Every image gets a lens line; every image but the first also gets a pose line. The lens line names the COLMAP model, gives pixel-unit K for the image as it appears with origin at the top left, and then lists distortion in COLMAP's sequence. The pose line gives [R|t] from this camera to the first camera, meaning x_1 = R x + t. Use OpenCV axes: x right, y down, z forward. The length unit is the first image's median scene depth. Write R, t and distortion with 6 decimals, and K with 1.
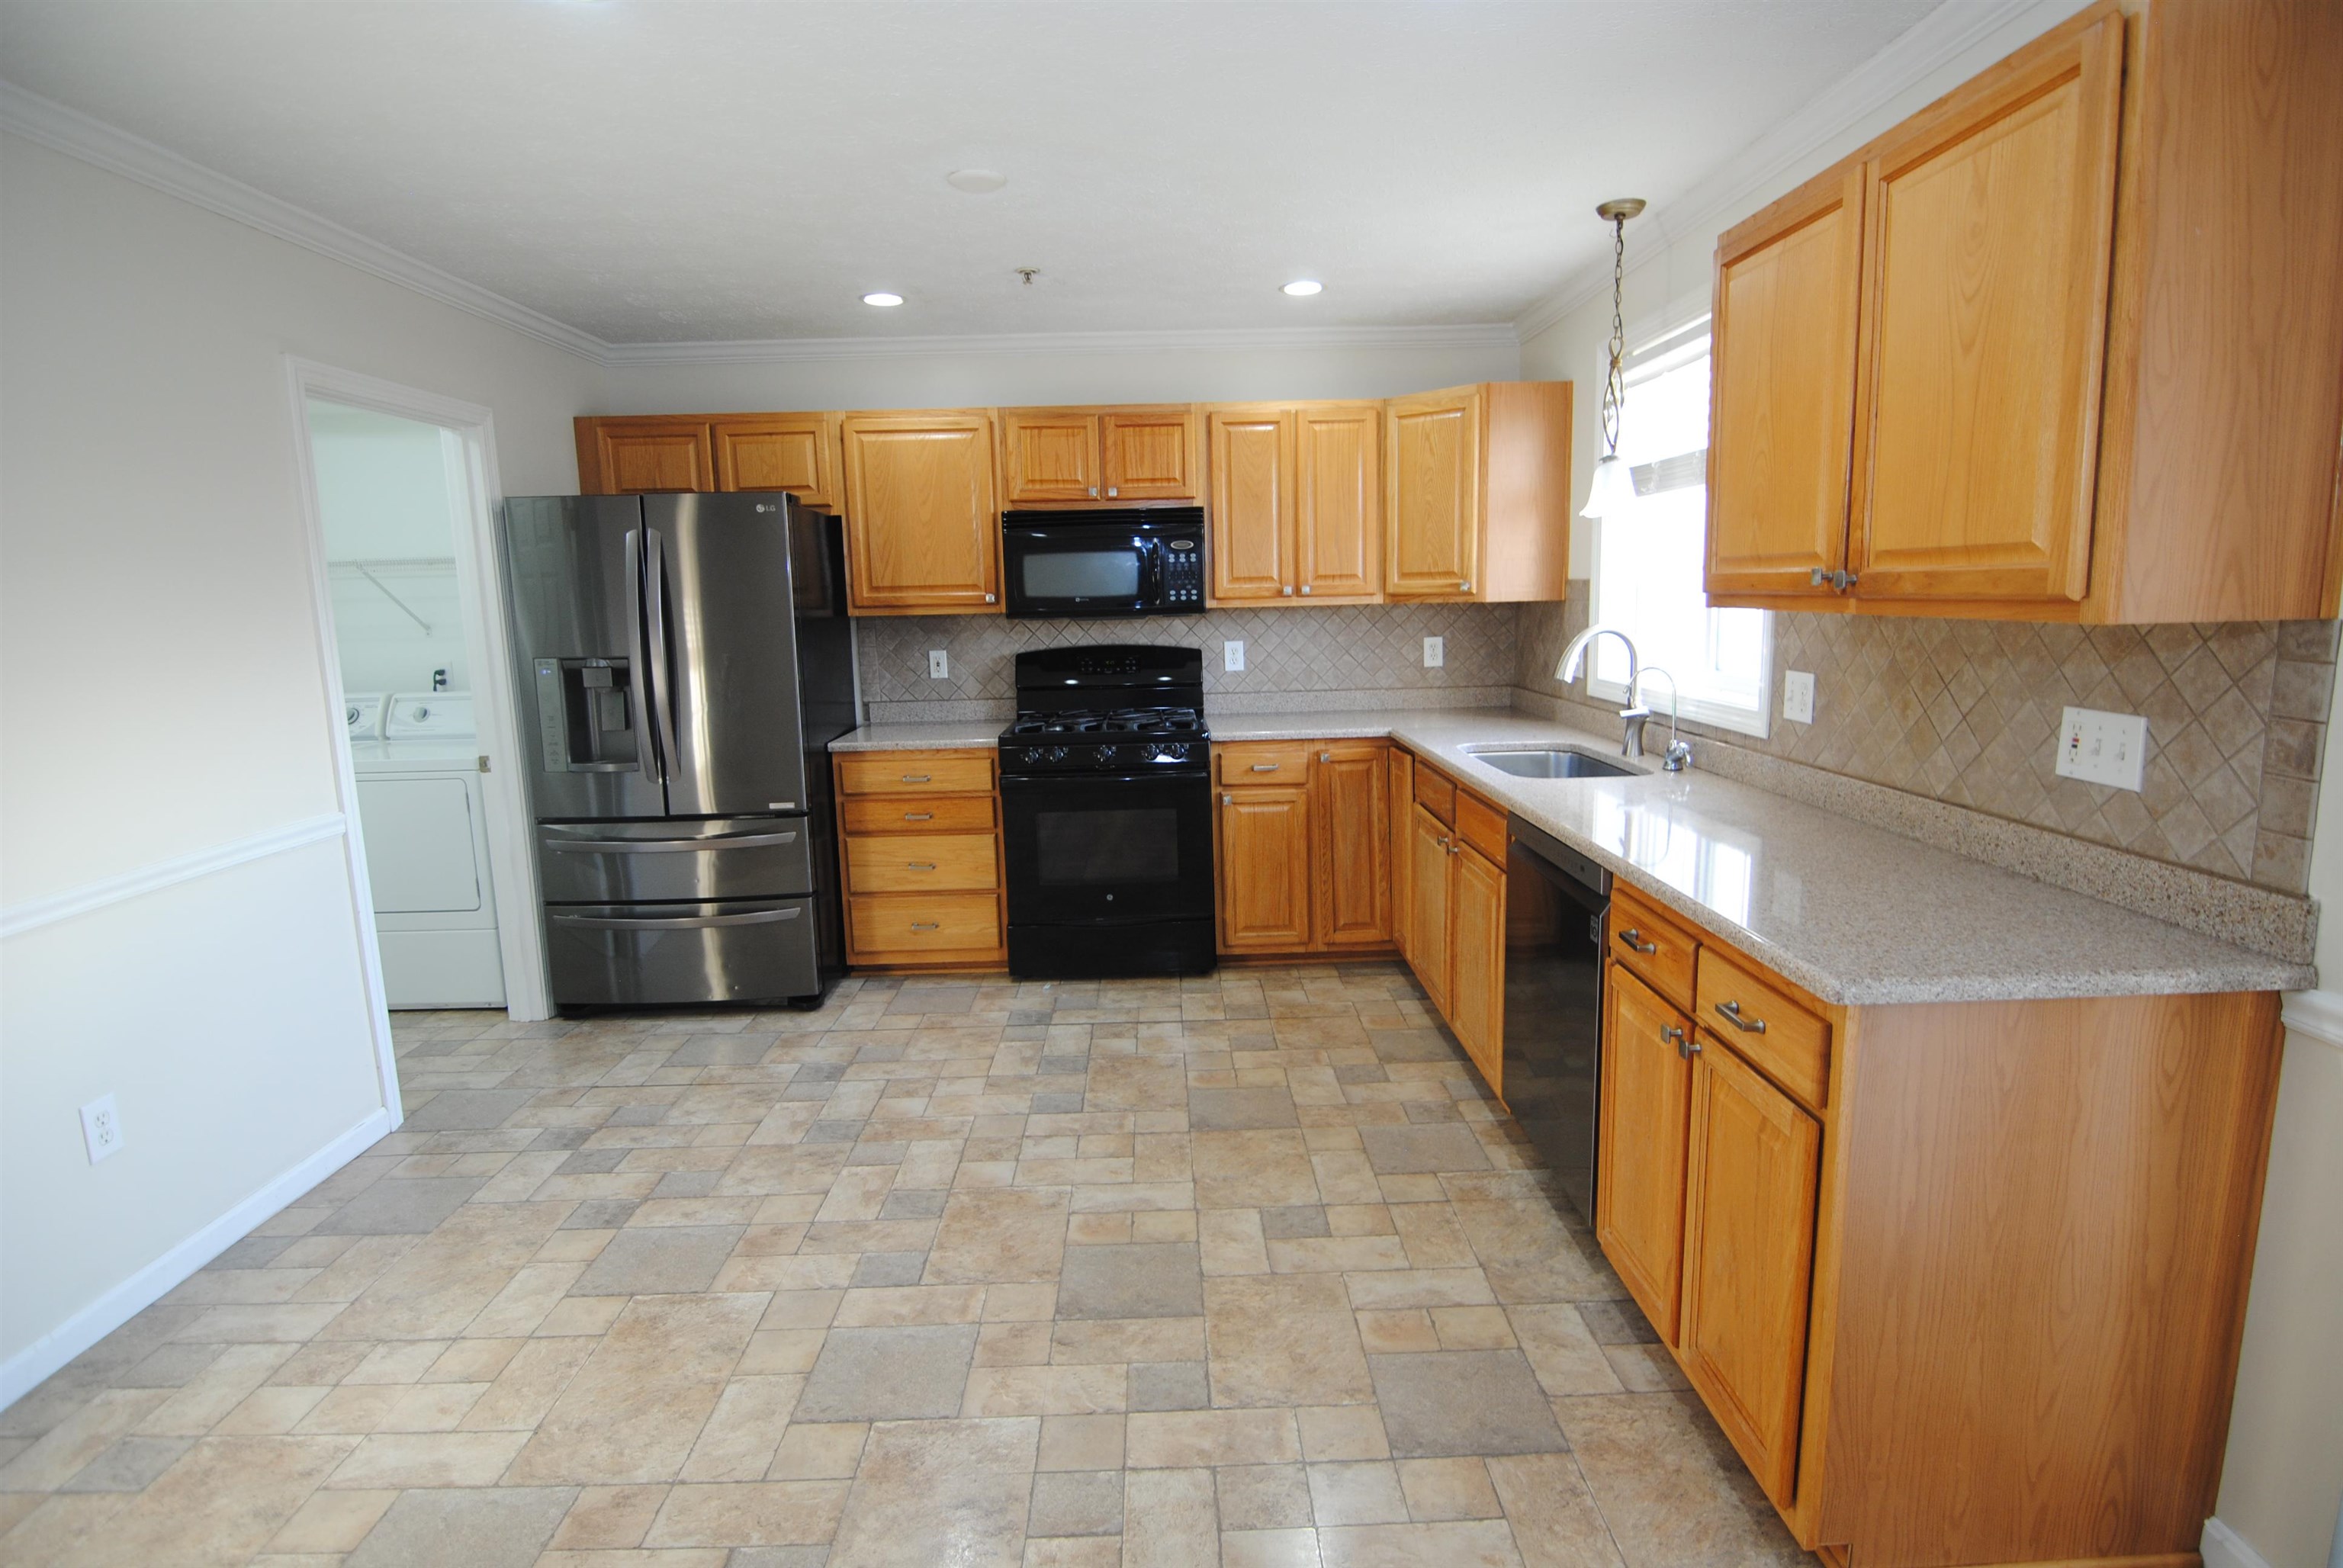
lens RADIAL K [[1143.5, 0, 1177.2], [0, 1143.5, 762.4], [0, 0, 1]] dist [-0.000745, -0.015510]
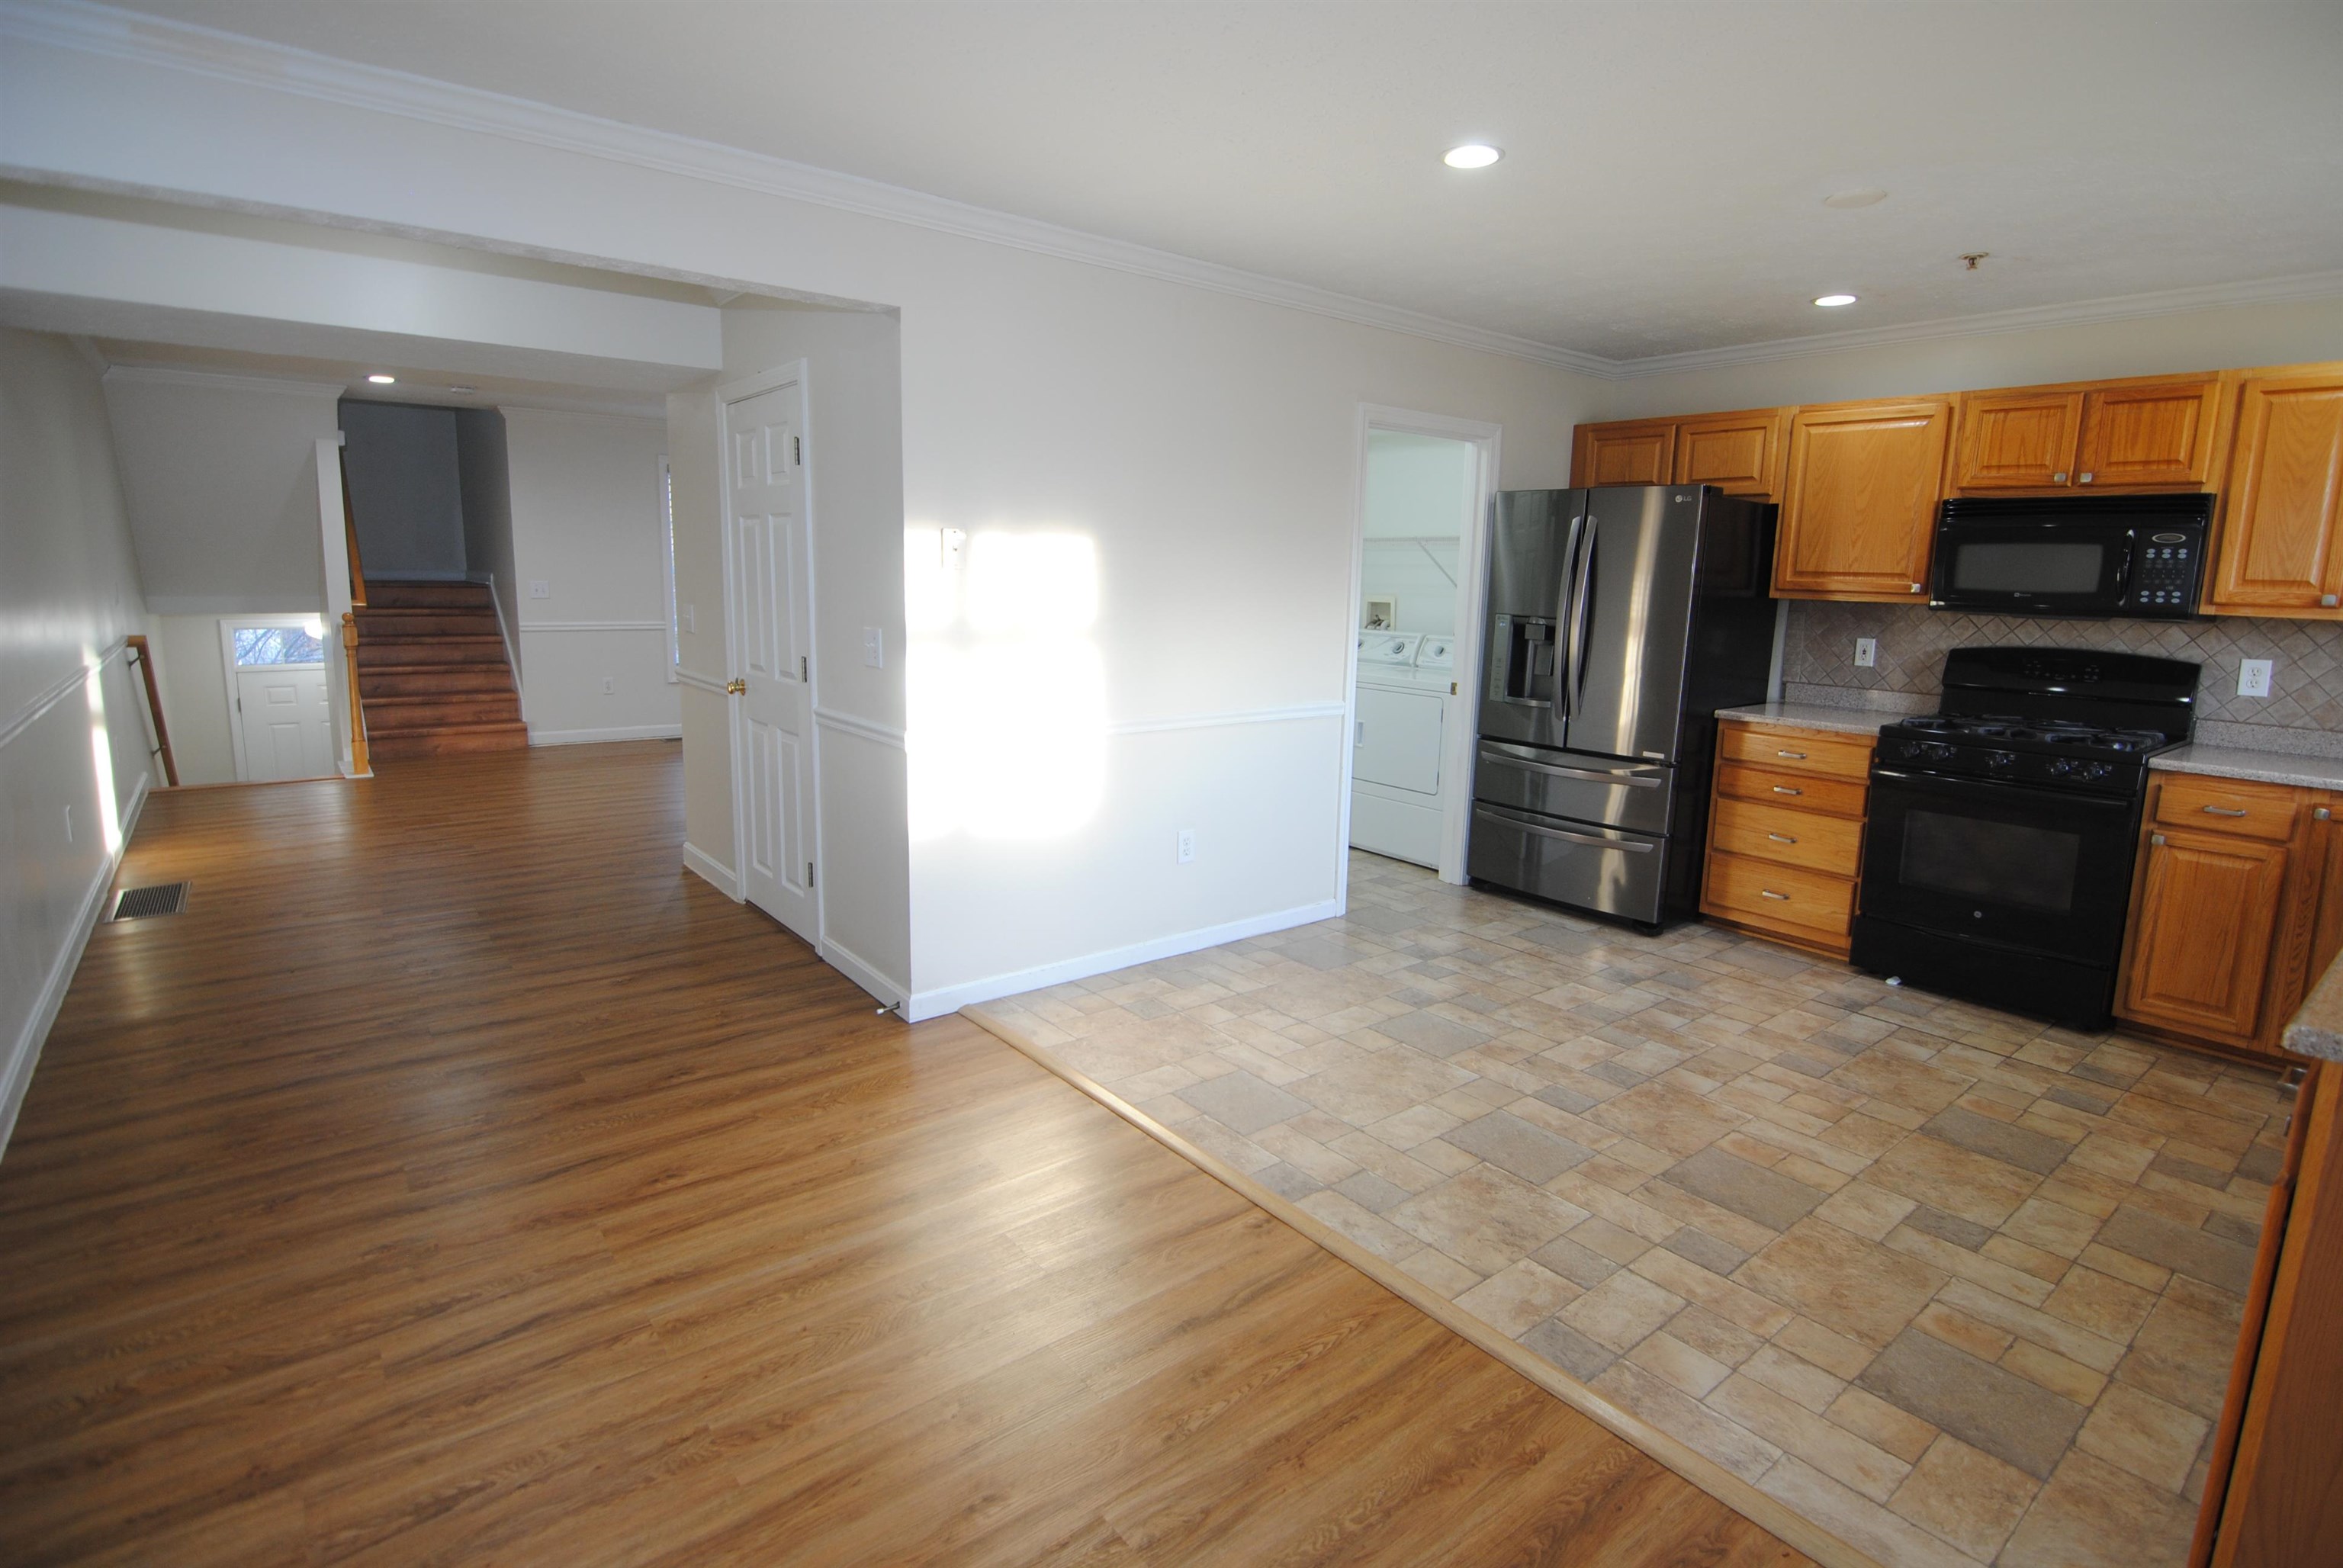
lens RADIAL K [[1144.9, 0, 1176.2], [0, 1144.9, 765.9], [0, 0, 1]] dist [-0.020176, -0.002452]
pose [[0.609916, 0.170407, -0.773928, 0.235494], [-0.156193, 0.983299, 0.093415, 0.014676], [0.776921, 0.063907, 0.626346, -0.093748]]
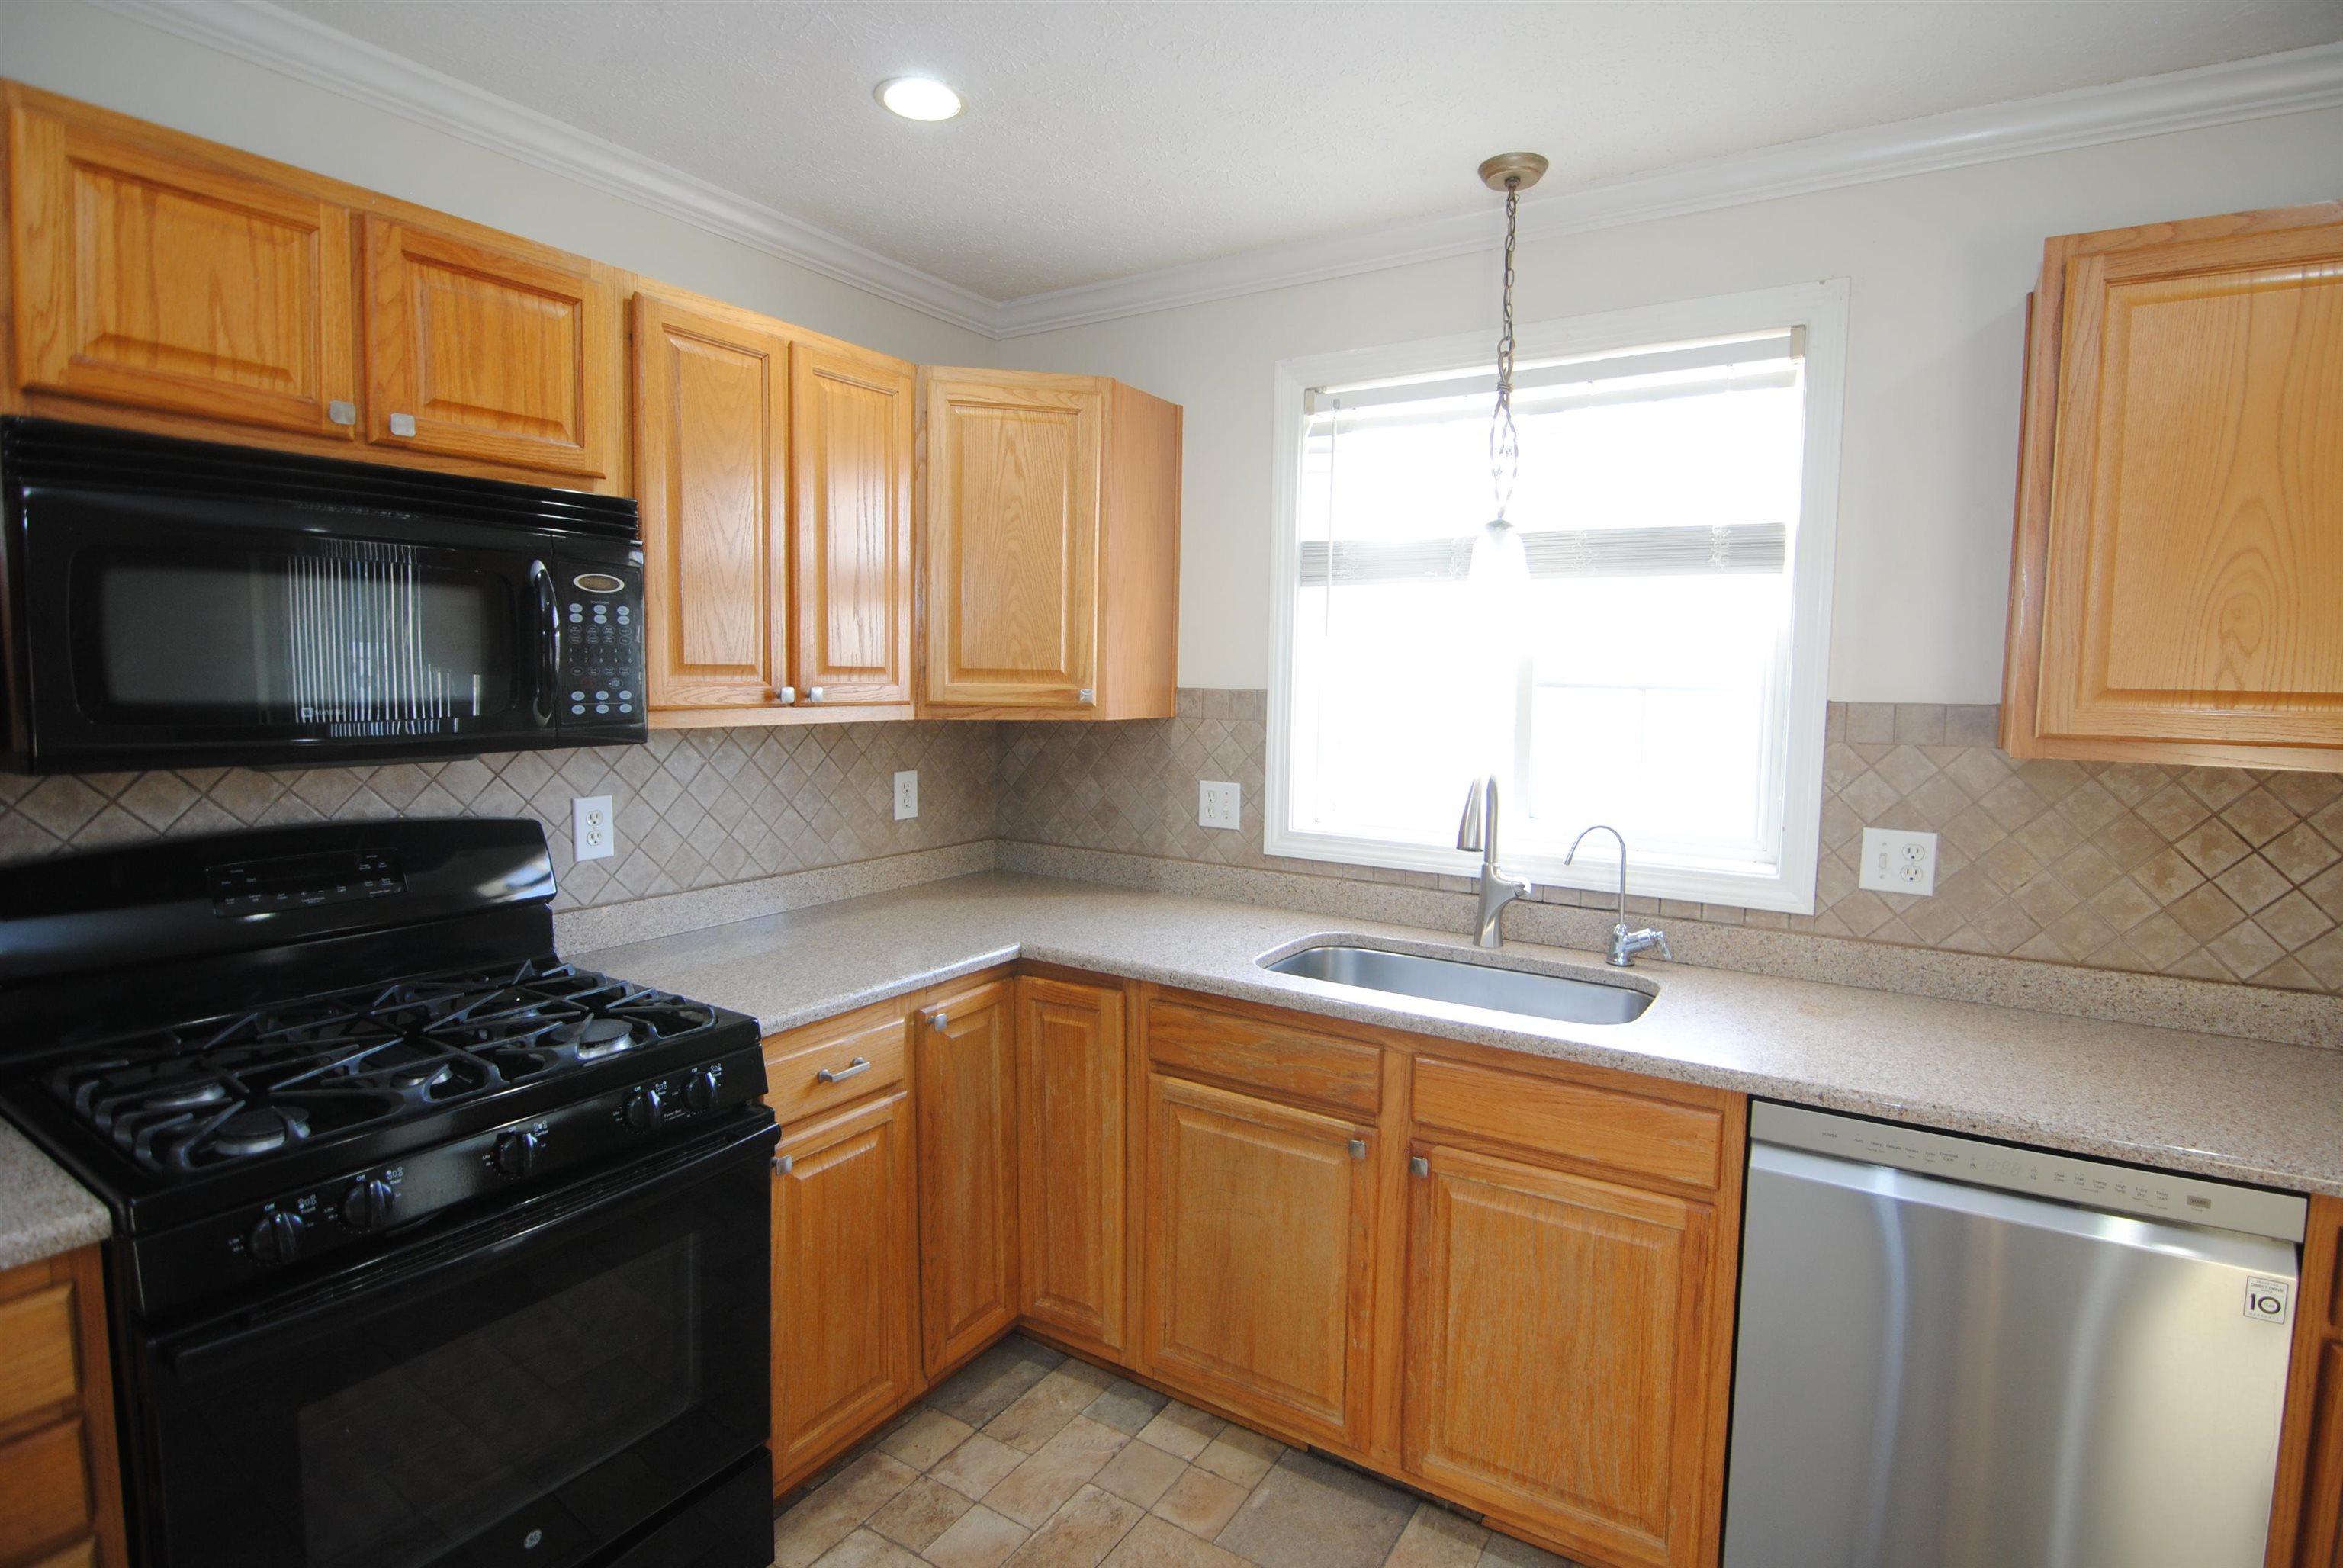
lens RADIAL K [[1143.5, 0, 1177.2], [0, 1143.5, 762.4], [0, 0, 1]] dist [-0.000745, -0.015510]
pose [[0.548561, -0.032047, 0.835496, -0.236202], [0.095870, 0.995085, -0.024777, -0.096091], [-0.830596, 0.093691, 0.548938, 0.611867]]
